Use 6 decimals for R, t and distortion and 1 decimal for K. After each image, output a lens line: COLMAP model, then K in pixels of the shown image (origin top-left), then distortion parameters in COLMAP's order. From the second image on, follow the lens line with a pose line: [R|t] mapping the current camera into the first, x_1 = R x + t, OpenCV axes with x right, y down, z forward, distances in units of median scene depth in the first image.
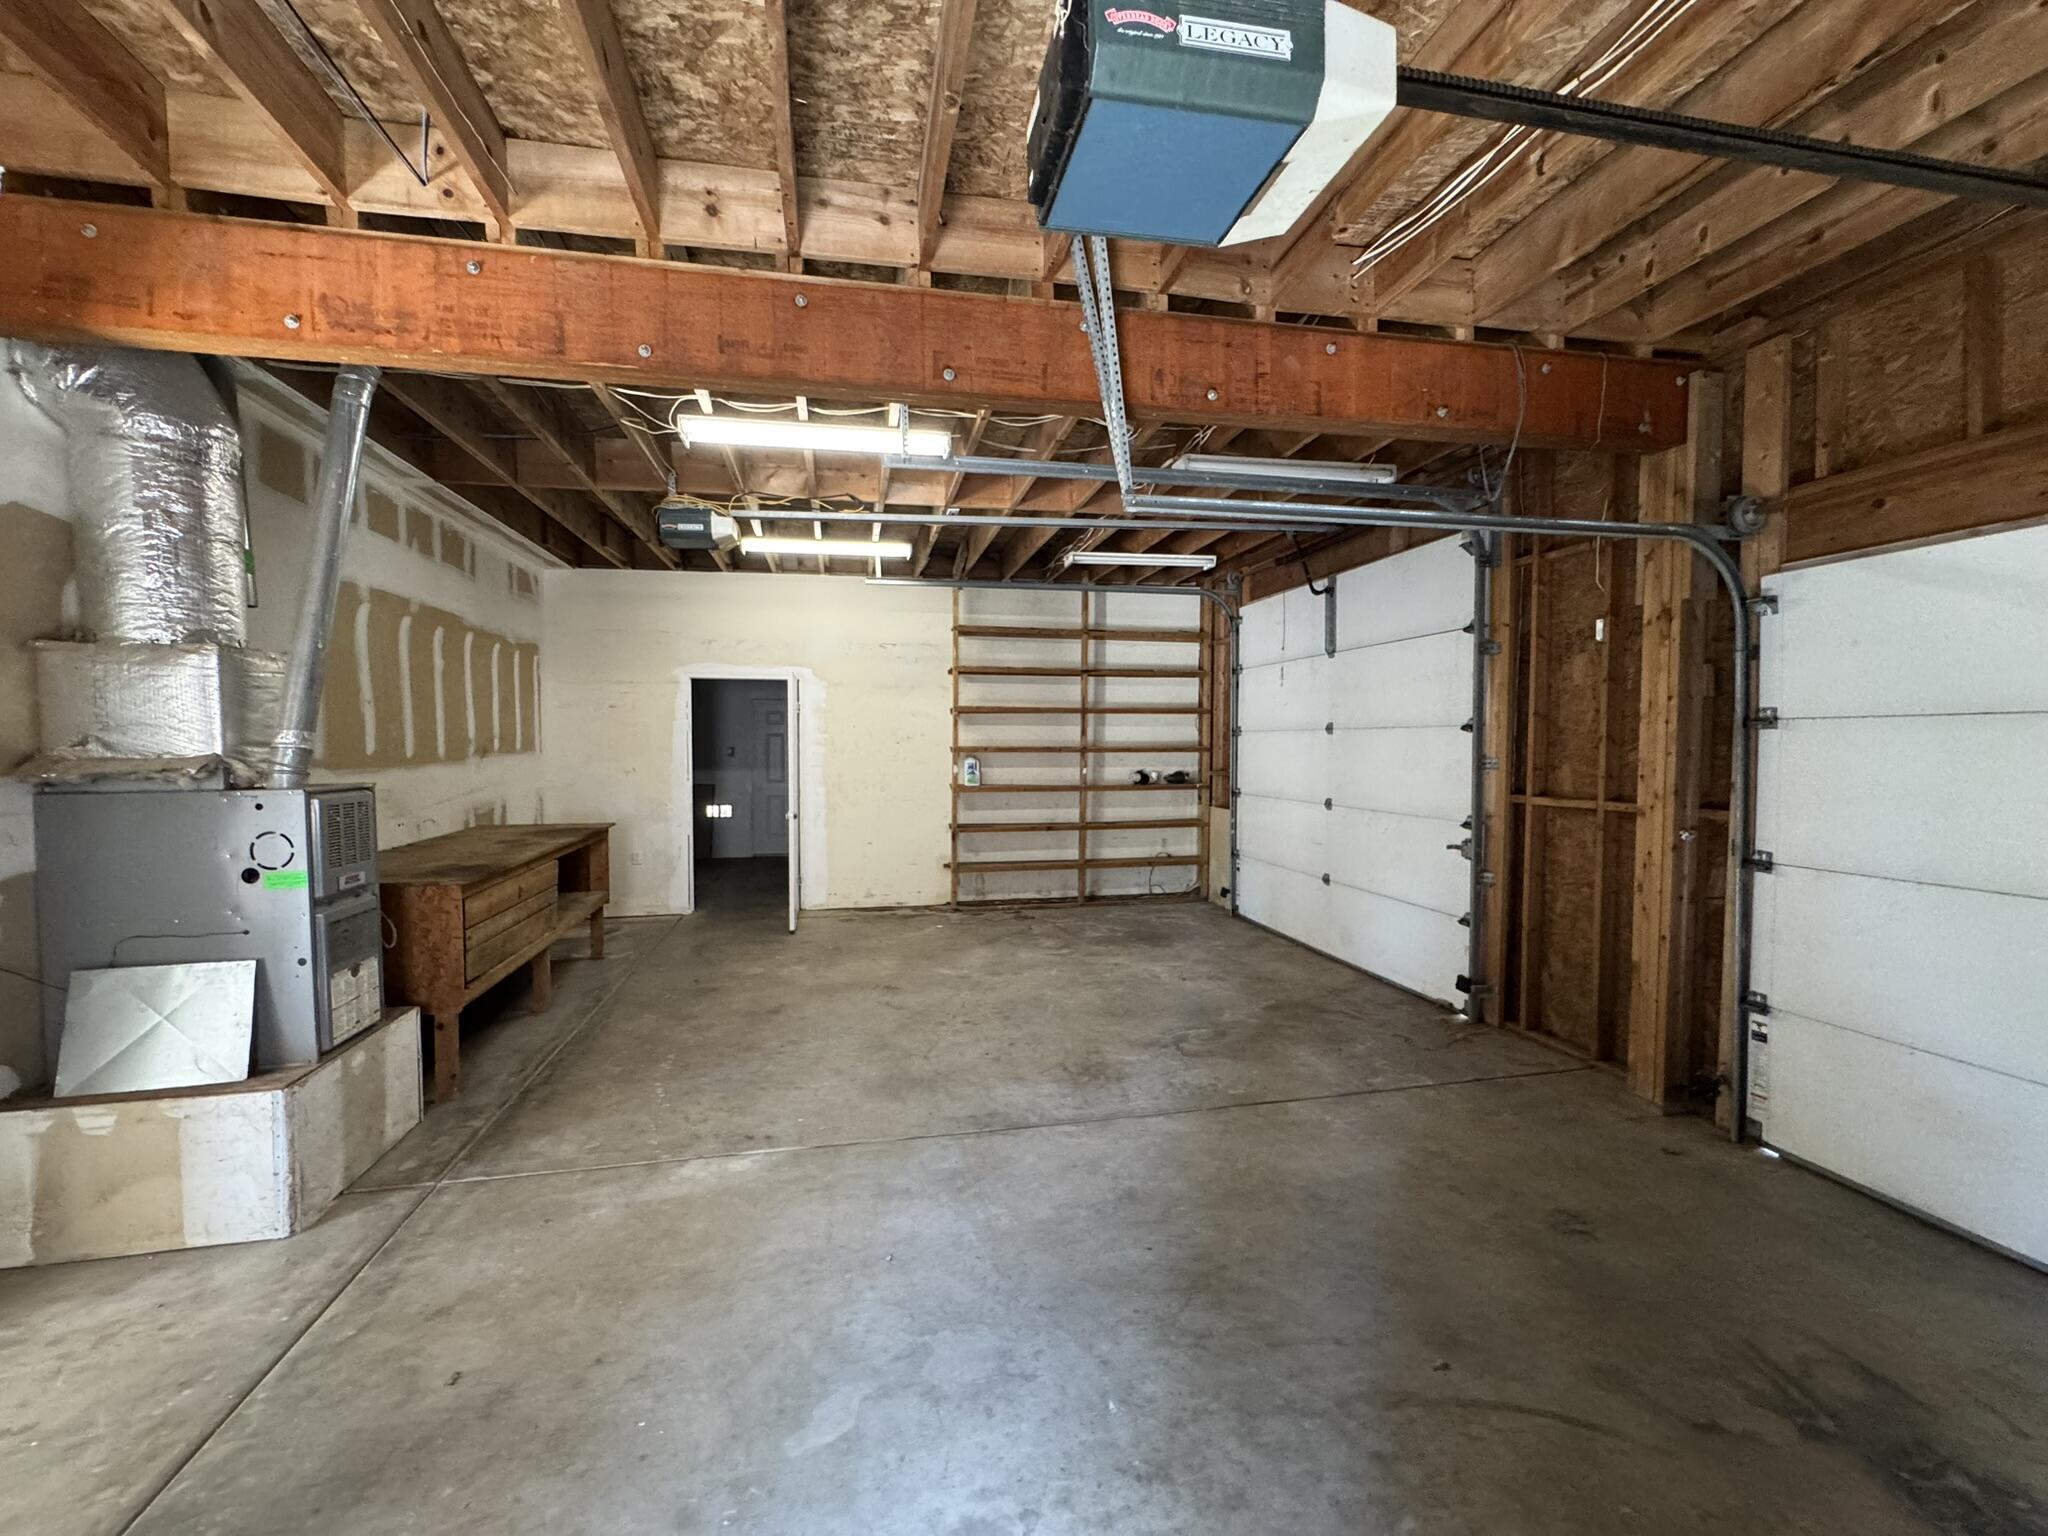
lens RADIAL K [[813.9, 0, 1017.4], [0, 813.9, 771.5], [0, 0, 1]] dist [-0.004721, 0.000551]
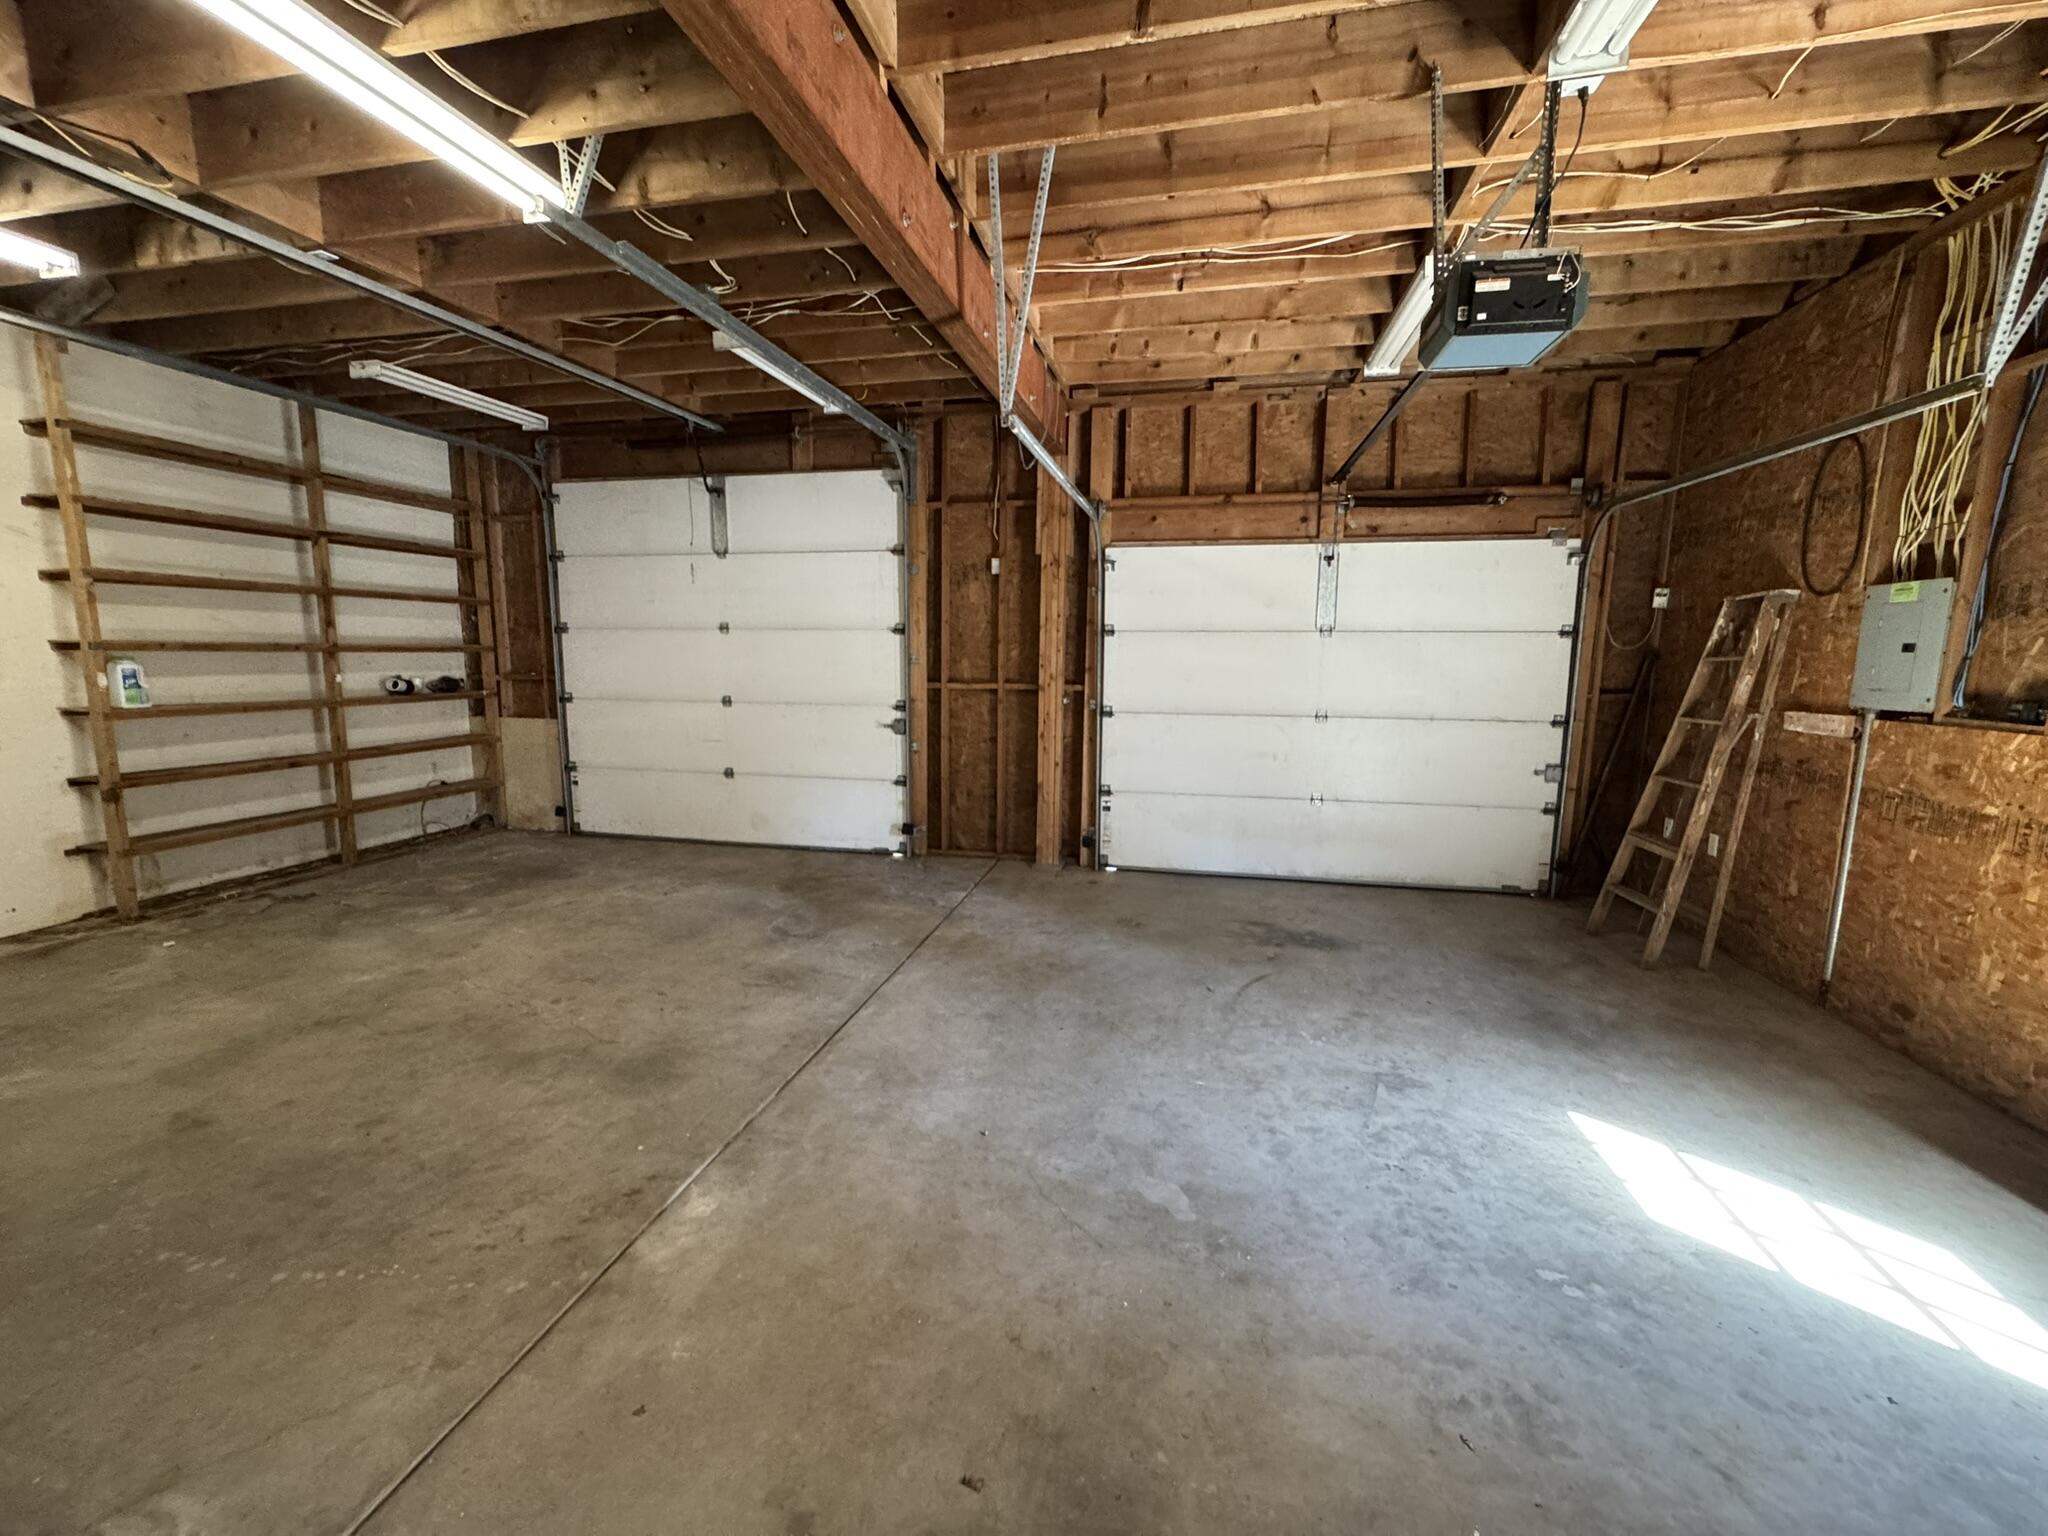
lens RADIAL K [[813.9, 0, 1017.4], [0, 813.9, 771.5], [0, 0, 1]] dist [-0.004721, 0.000551]
pose [[0.419874, -0.127676, 0.898557, -0.527454], [0.023552, 0.991255, 0.129842, 0.002931], [-0.907277, -0.033355, 0.419209, 0.281138]]
